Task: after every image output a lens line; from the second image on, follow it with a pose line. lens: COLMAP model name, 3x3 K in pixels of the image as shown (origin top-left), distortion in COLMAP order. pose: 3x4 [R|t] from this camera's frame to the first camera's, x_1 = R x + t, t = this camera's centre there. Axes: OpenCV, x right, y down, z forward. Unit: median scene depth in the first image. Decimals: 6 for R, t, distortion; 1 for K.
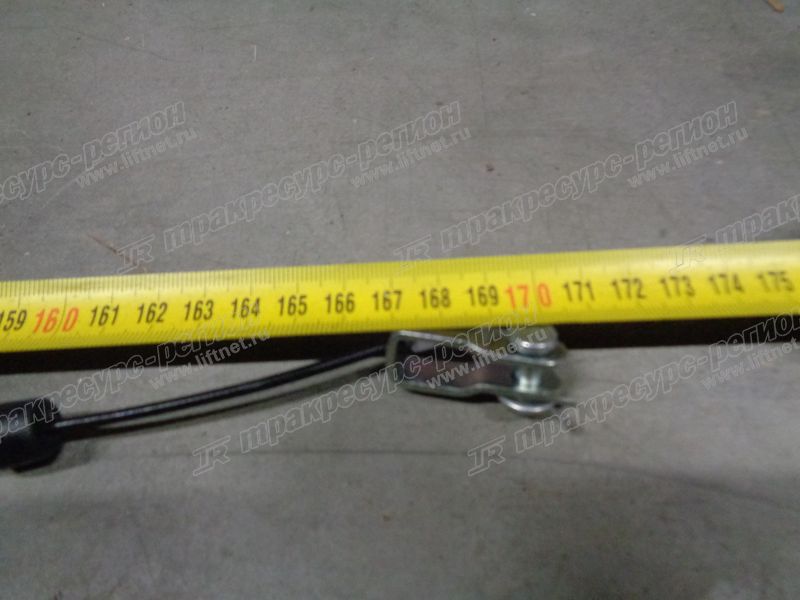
lens RADIAL K [[589.6, 0, 400.0], [0, 589.6, 300.0], [0, 0, 1]] dist [0.000441, -0.001077]
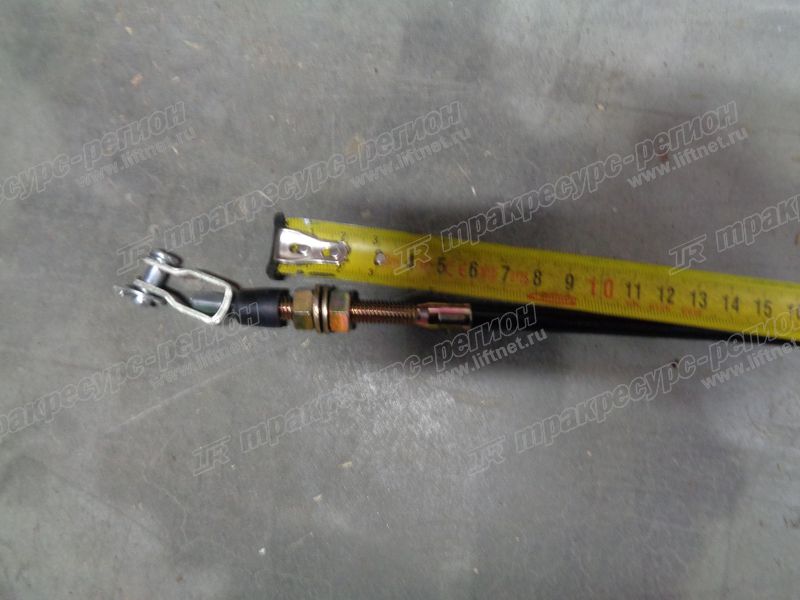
lens RADIAL K [[589.6, 0, 400.0], [0, 589.6, 300.0], [0, 0, 1]] dist [0.000441, -0.001077]
pose [[1.000000, -0.000461, -0.000368, -0.933682], [0.000461, 1.000000, -0.000275, 0.000123], [0.000368, 0.000275, 1.000000, 0.000988]]
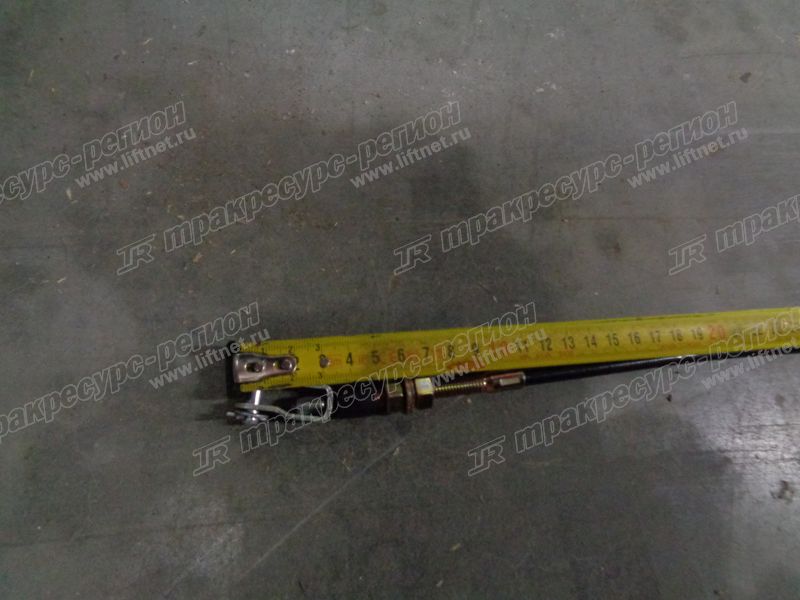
lens RADIAL K [[589.6, 0, 400.0], [0, 589.6, 300.0], [0, 0, 1]] dist [0.000441, -0.001077]
pose [[1.000000, -0.000253, -0.000255, -0.465349], [0.000253, 1.000000, -0.000022, 0.000098], [0.000255, 0.000021, 1.000000, 0.000506]]
